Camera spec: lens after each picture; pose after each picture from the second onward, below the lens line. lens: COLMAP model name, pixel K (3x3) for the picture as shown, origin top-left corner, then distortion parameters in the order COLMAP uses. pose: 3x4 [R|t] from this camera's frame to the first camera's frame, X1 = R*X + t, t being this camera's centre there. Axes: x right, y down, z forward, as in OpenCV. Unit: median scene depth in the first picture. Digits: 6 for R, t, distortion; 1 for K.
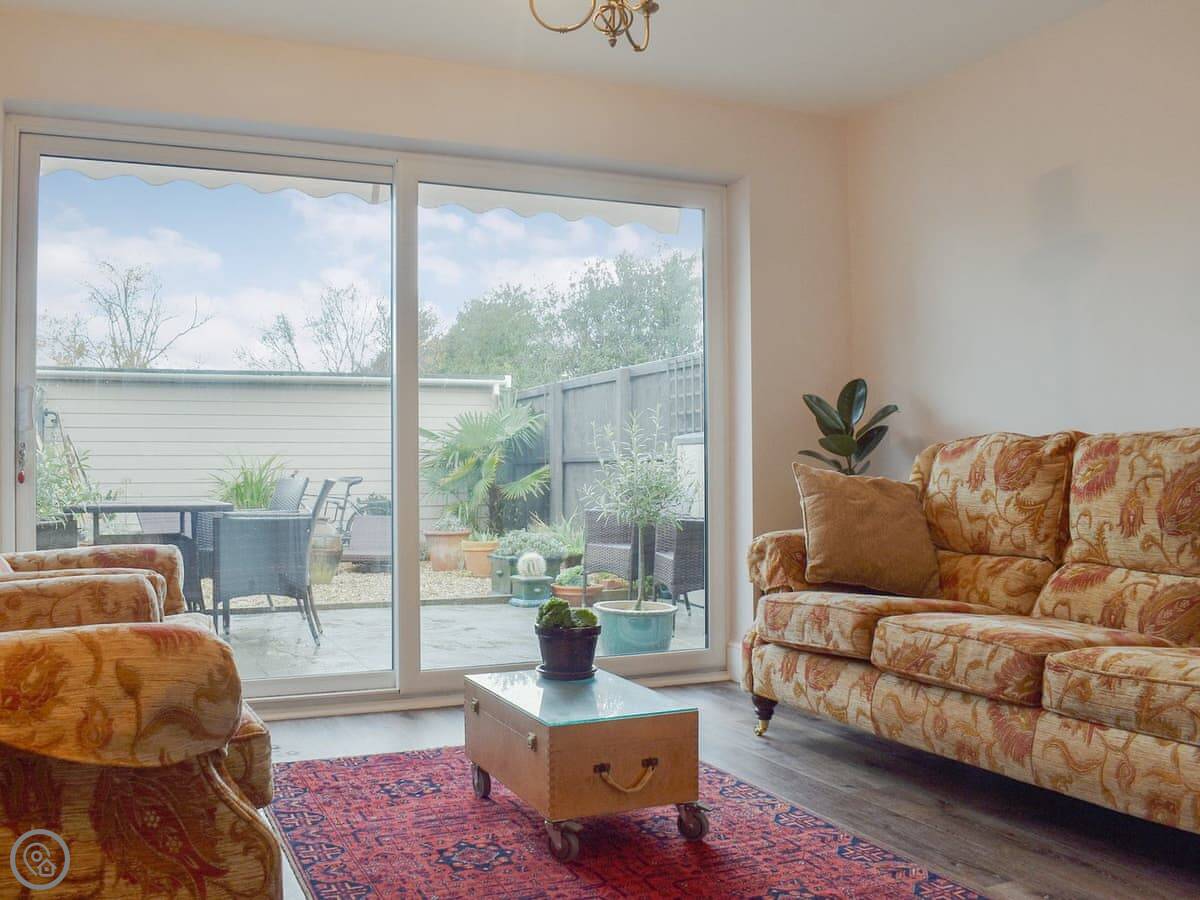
lens RADIAL K [[1190.8, 0, 599.5], [0, 1190.8, 451.4], [0, 0, 1]] dist [-0.089055, 0.000000]
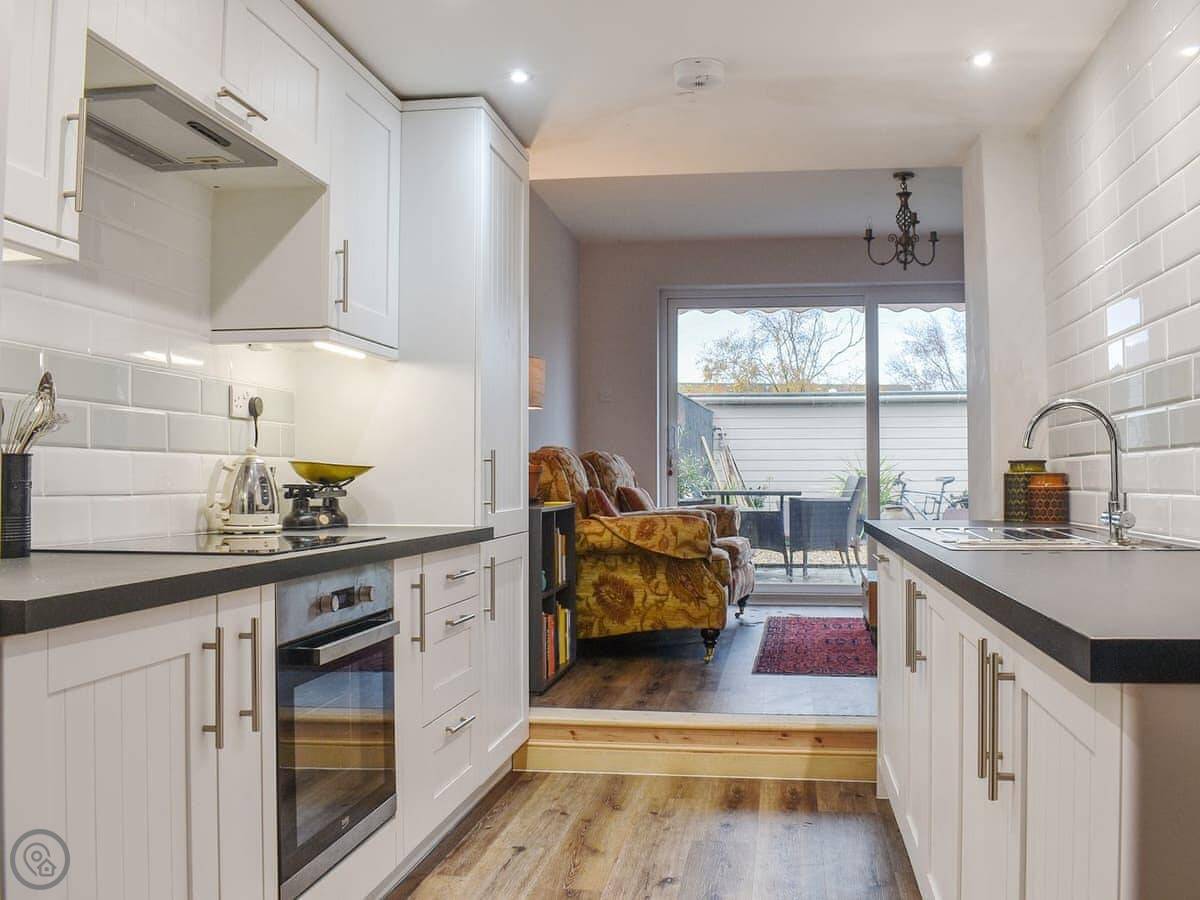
lens RADIAL K [[1246.1, 0, 600.2], [0, 1246.1, 452.9], [0, 0, 1]] dist [-0.000308, 0.000000]
pose [[0.847100, -0.006508, -0.531394, 0.466581], [0.006075, 0.999978, -0.002563, -0.006192], [0.531399, -0.001057, 0.847121, -0.756471]]
